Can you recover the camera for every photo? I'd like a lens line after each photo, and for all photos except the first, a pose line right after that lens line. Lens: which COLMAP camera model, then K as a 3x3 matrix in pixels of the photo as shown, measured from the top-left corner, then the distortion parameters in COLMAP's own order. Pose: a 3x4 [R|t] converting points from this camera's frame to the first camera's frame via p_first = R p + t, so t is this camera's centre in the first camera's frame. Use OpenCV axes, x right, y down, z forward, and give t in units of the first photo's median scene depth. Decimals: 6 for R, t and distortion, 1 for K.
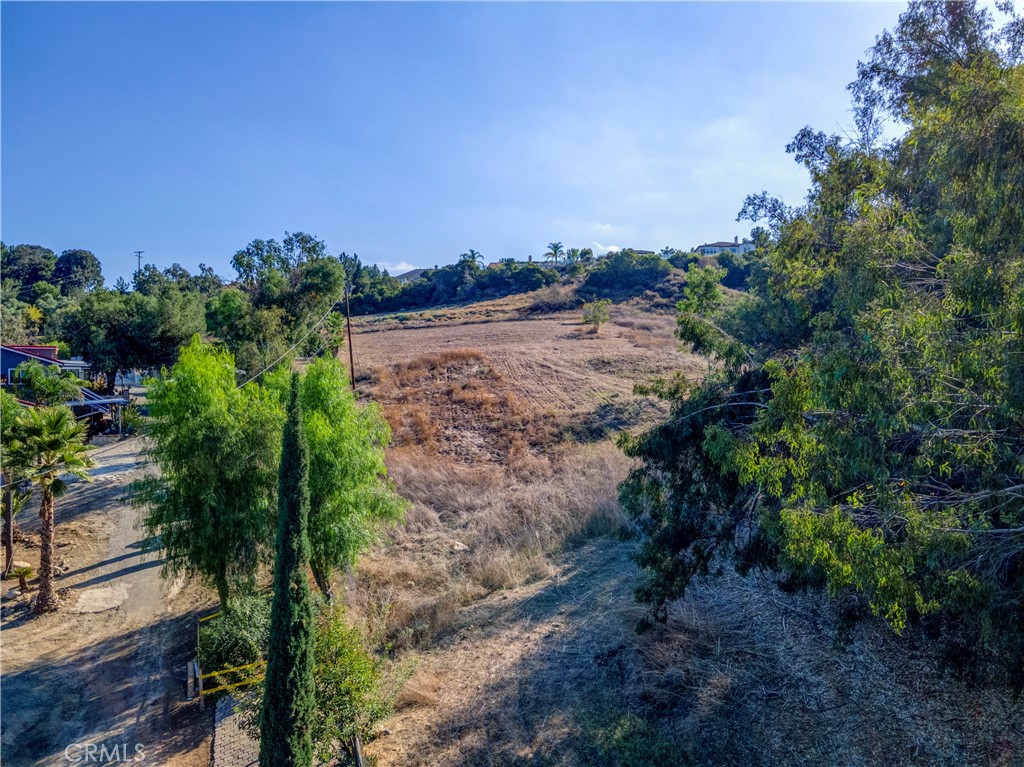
lens RADIAL K [[734.0, 0, 495.5], [0, 734.0, 380.7], [0, 0, 1]] dist [0.017176, 0.013433]
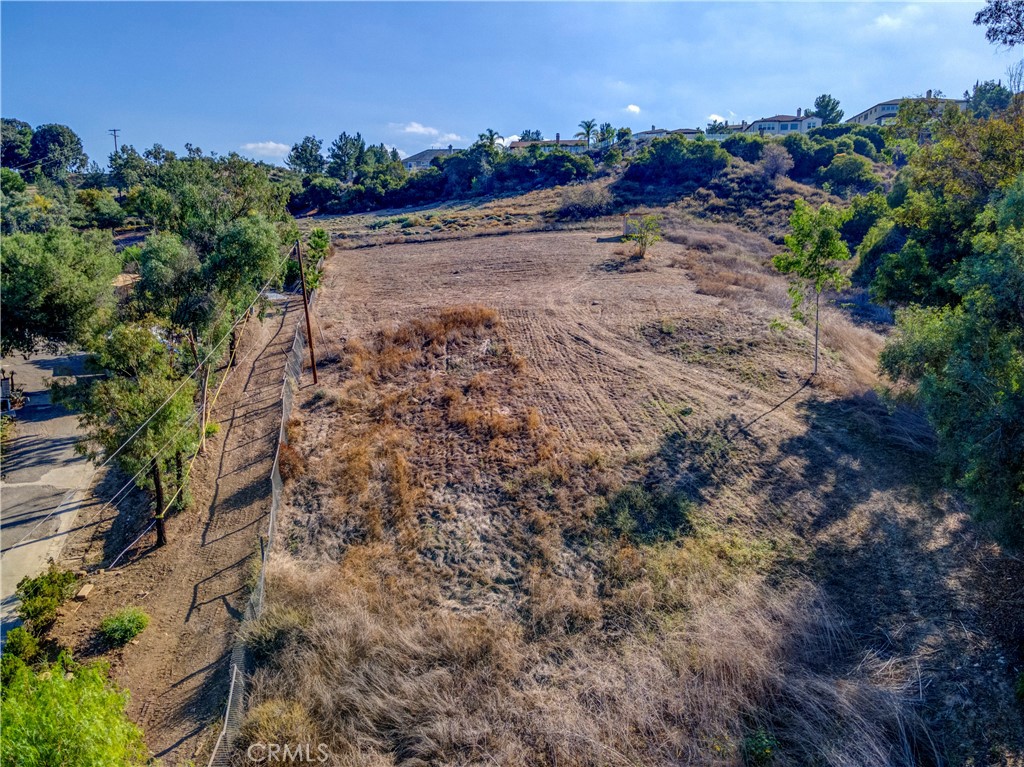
lens RADIAL K [[734.0, 0, 499.6], [0, 734.0, 377.6], [0, 0, 1]] dist [0.017176, 0.013433]
pose [[0.999658, 0.003086, -0.025972, 0.005483], [0.001425, 0.985111, 0.171914, -0.107728], [0.026116, -0.171892, 0.984770, 0.273939]]
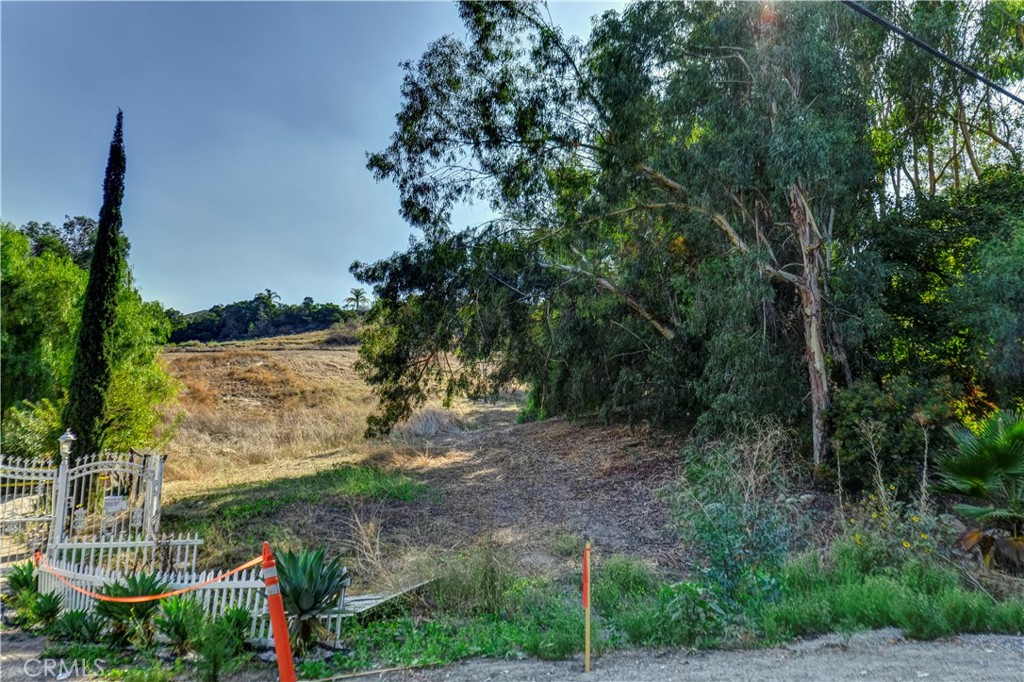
lens RADIAL K [[775.2, 0, 526.0], [0, 775.2, 334.7], [0, 0, 1]] dist [-0.004342, -0.006363]
pose [[0.957714, 0.055640, 0.282290, 0.020091], [-0.009184, 0.986535, -0.163290, 0.114405], [-0.287574, 0.153793, 0.945330, -0.126301]]
